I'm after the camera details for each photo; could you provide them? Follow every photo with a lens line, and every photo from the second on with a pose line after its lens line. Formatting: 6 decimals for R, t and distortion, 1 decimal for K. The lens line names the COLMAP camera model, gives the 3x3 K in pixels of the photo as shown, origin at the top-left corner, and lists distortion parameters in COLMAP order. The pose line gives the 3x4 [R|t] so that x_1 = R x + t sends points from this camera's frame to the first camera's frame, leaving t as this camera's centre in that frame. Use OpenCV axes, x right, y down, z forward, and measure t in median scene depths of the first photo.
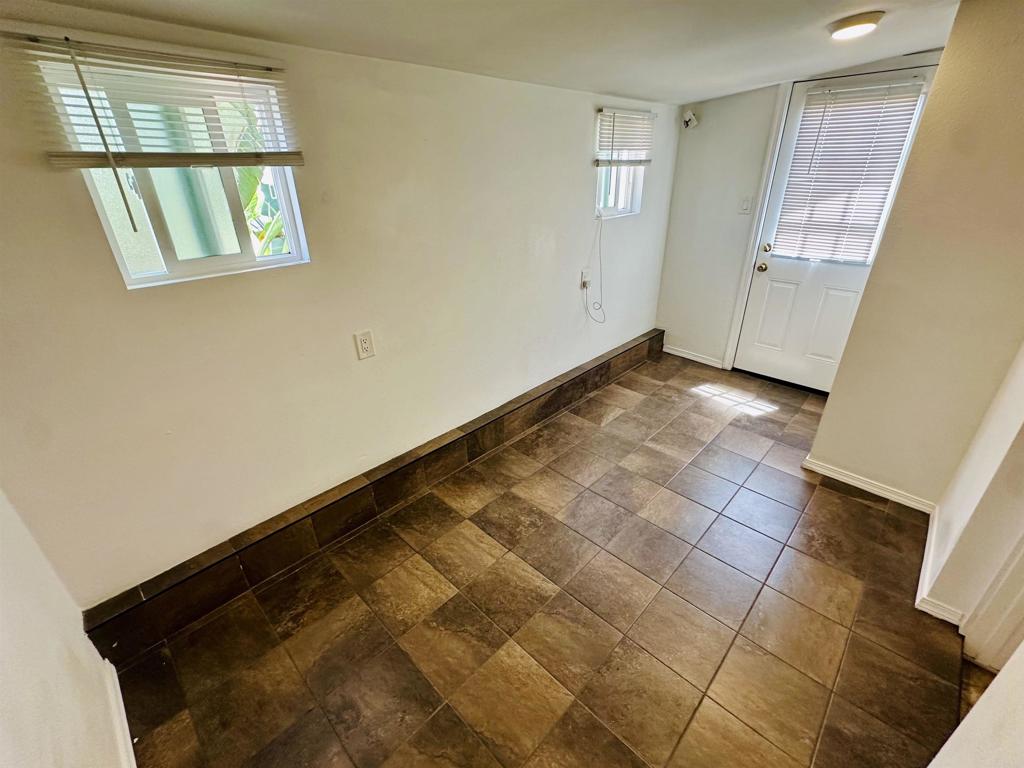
lens RADIAL K [[441.5, 0, 512.4], [0, 441.5, 382.3], [0, 0, 1]] dist [-0.006924, 0.001787]
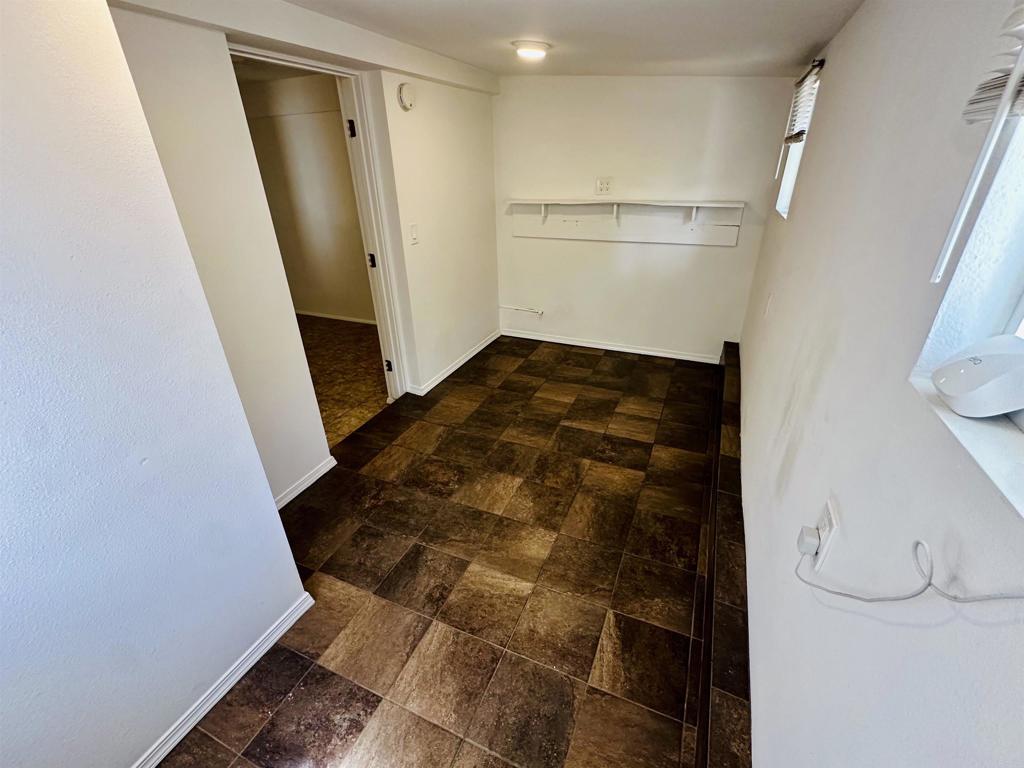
lens RADIAL K [[441.5, 0, 512.7], [0, 441.5, 383.4], [0, 0, 1]] dist [-0.006924, 0.001787]
pose [[-0.936632, 0.191920, -0.293064, 0.564223], [-0.114820, 0.622177, 0.774411, -0.665825], [0.330963, 0.758988, -0.560715, 1.383150]]
